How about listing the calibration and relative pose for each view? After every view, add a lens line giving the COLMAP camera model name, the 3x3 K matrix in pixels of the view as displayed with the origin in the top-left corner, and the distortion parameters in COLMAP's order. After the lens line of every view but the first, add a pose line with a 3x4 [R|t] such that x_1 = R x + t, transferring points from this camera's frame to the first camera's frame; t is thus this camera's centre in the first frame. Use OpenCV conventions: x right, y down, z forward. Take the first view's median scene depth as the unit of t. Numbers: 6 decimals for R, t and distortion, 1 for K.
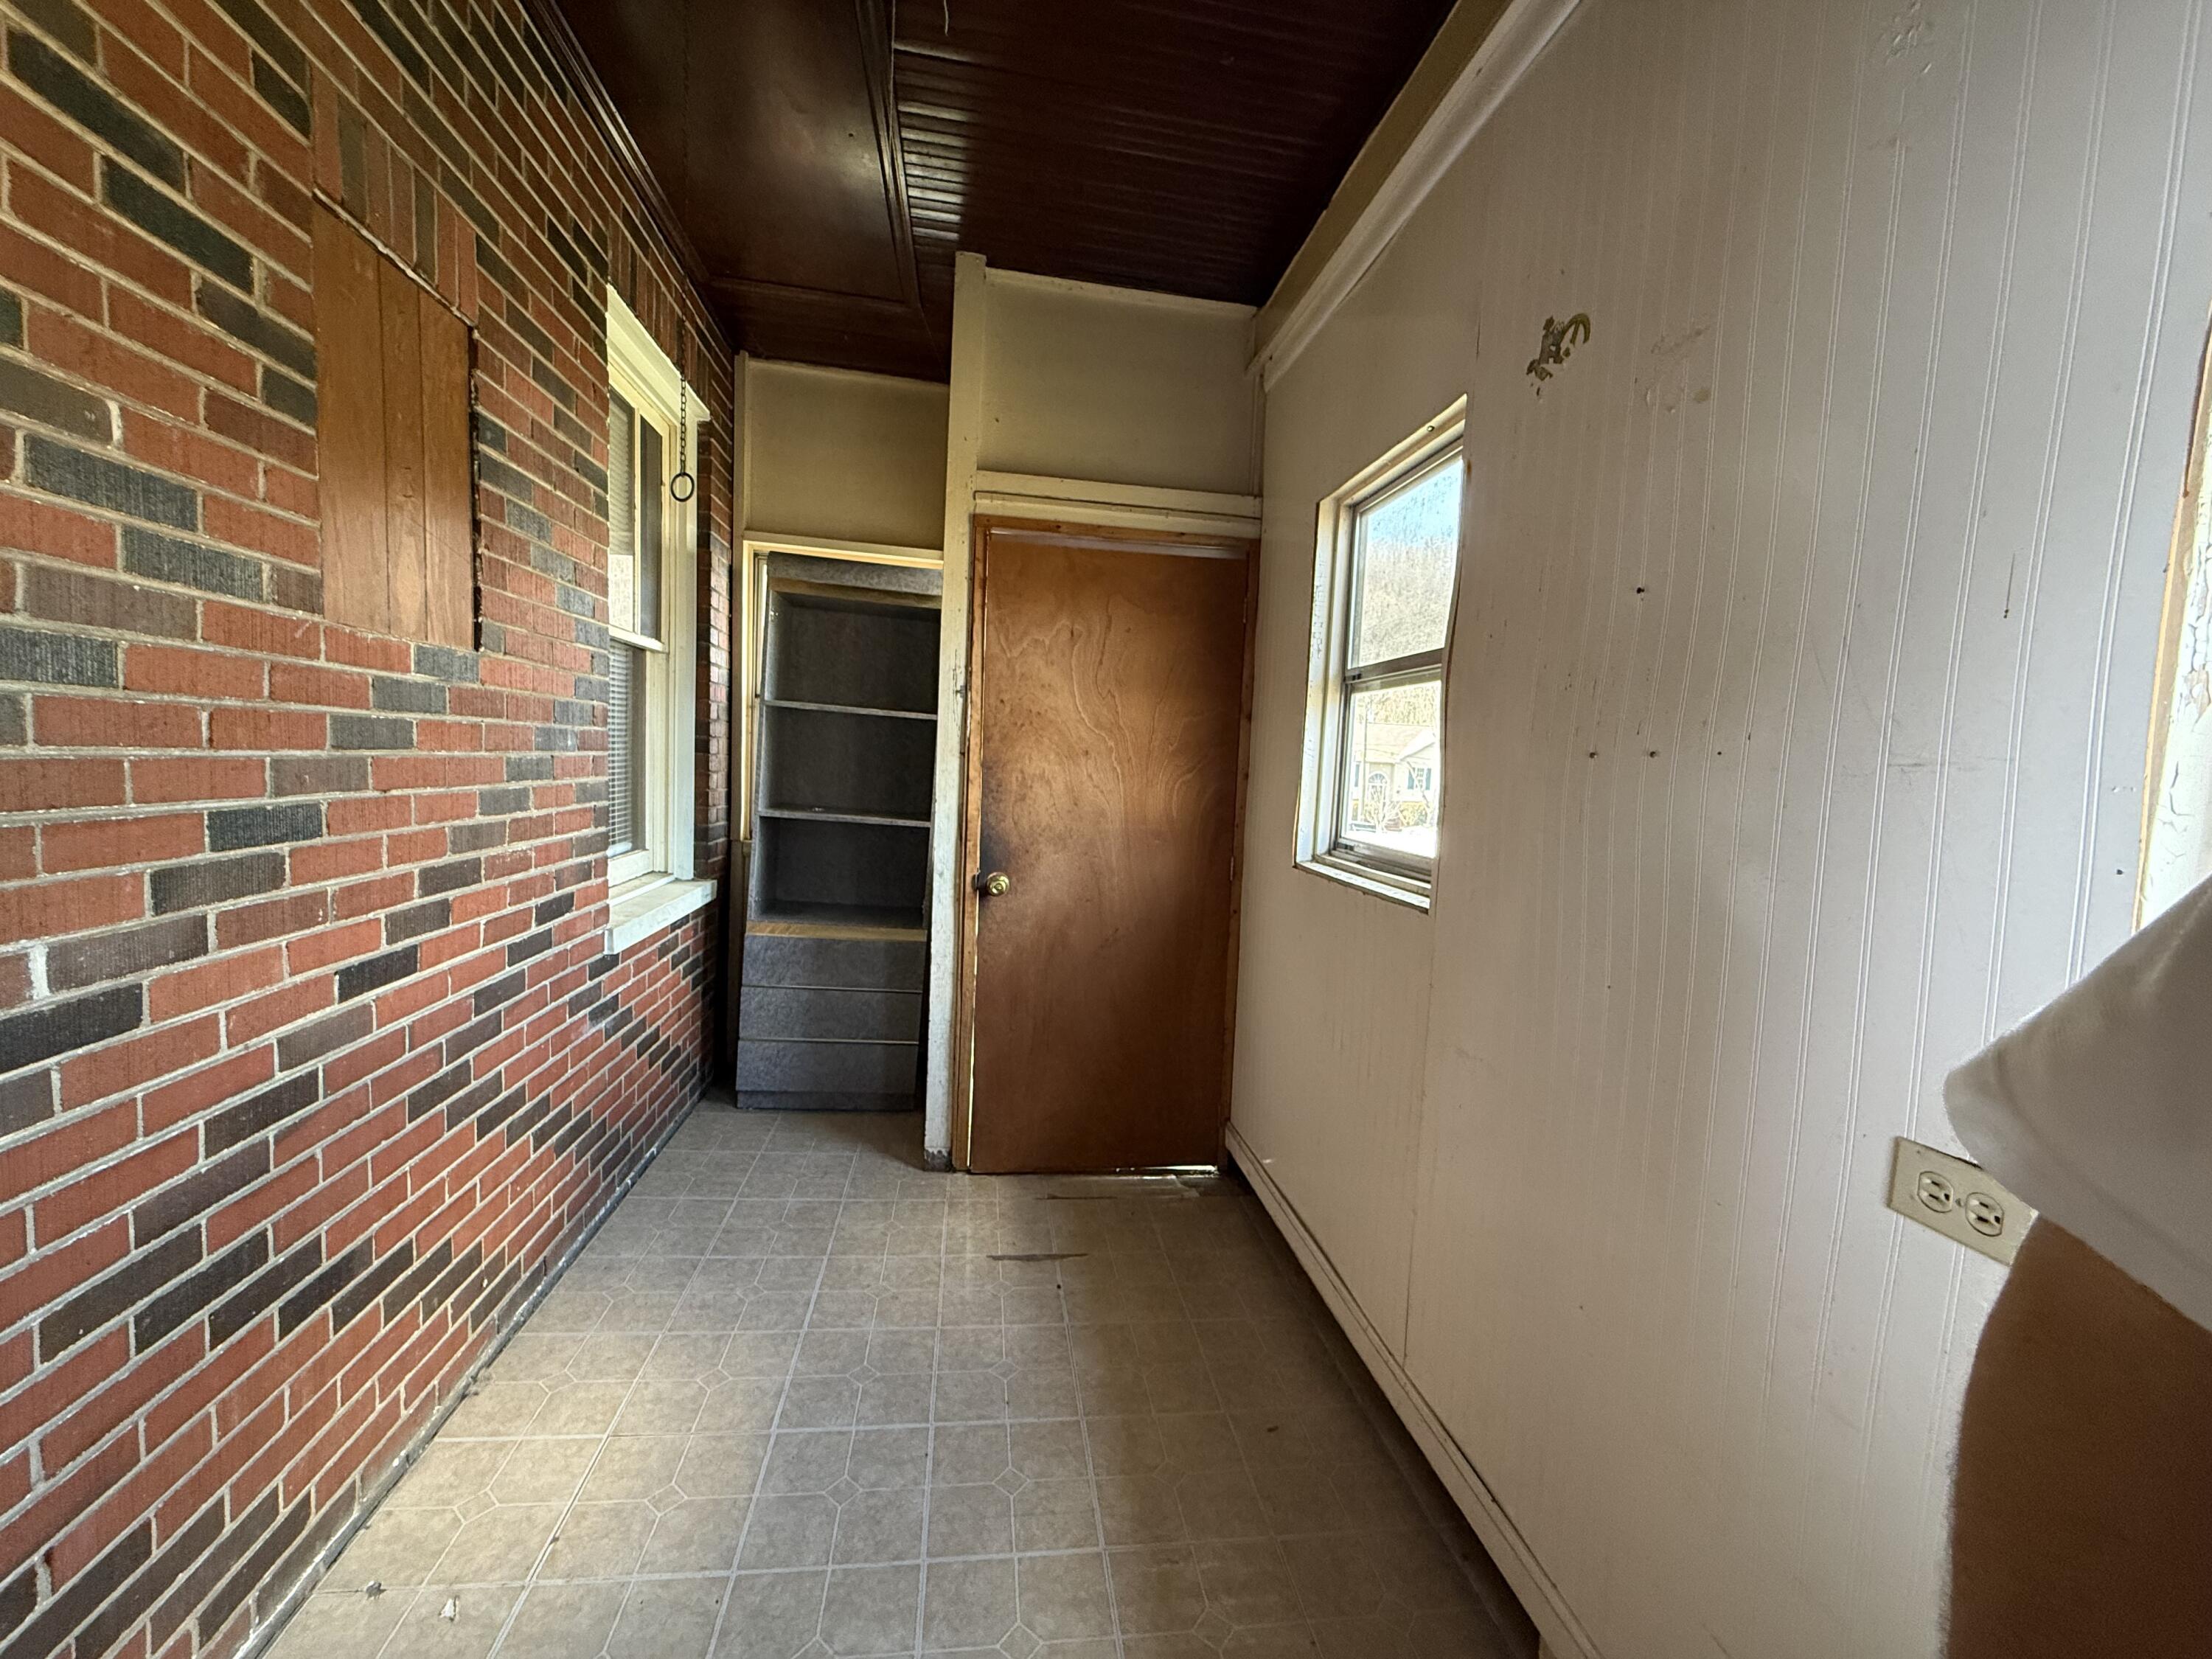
lens RADIAL K [[876.8, 0, 1106.0], [0, 876.8, 829.5], [0, 0, 1]] dist [0.000240, -0.000406]
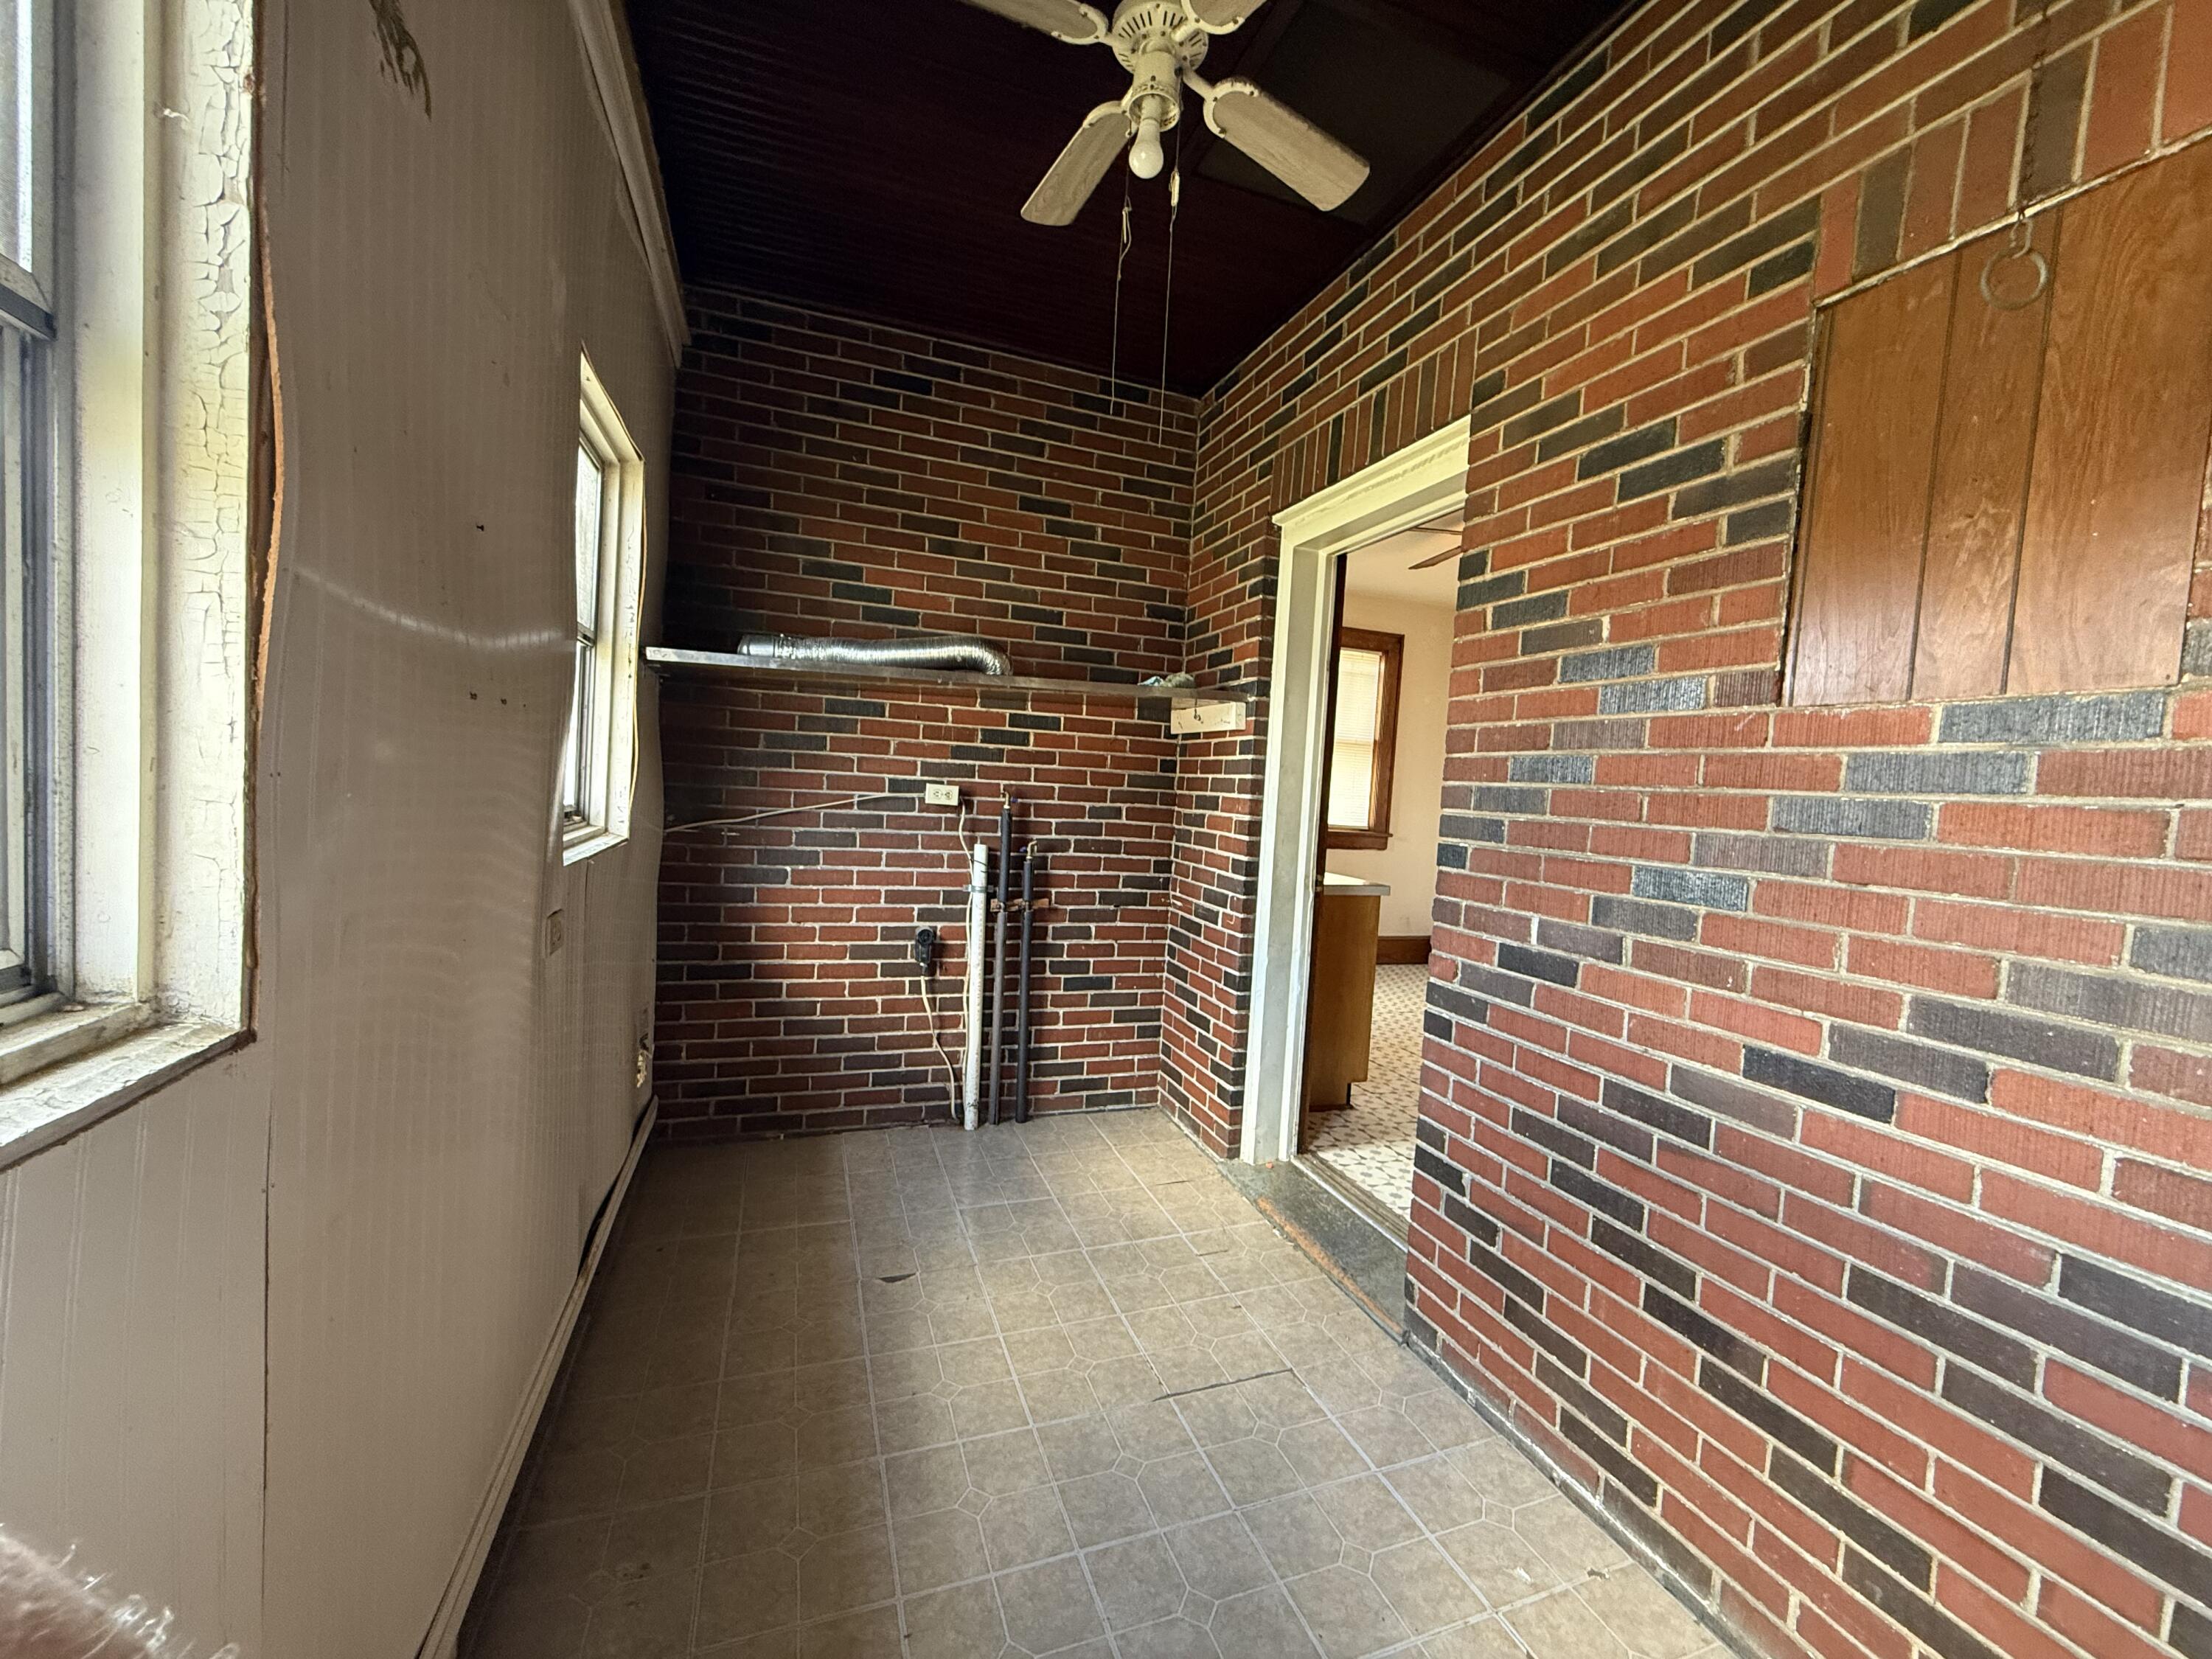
lens RADIAL K [[876.8, 0, 1106.0], [0, 876.8, 829.5], [0, 0, 1]] dist [0.000240, -0.000406]
pose [[-0.974236, -0.092691, -0.205605, 0.098276], [-0.118900, 0.985750, 0.118996, -0.133991], [0.191645, 0.140377, -0.971374, 2.020514]]
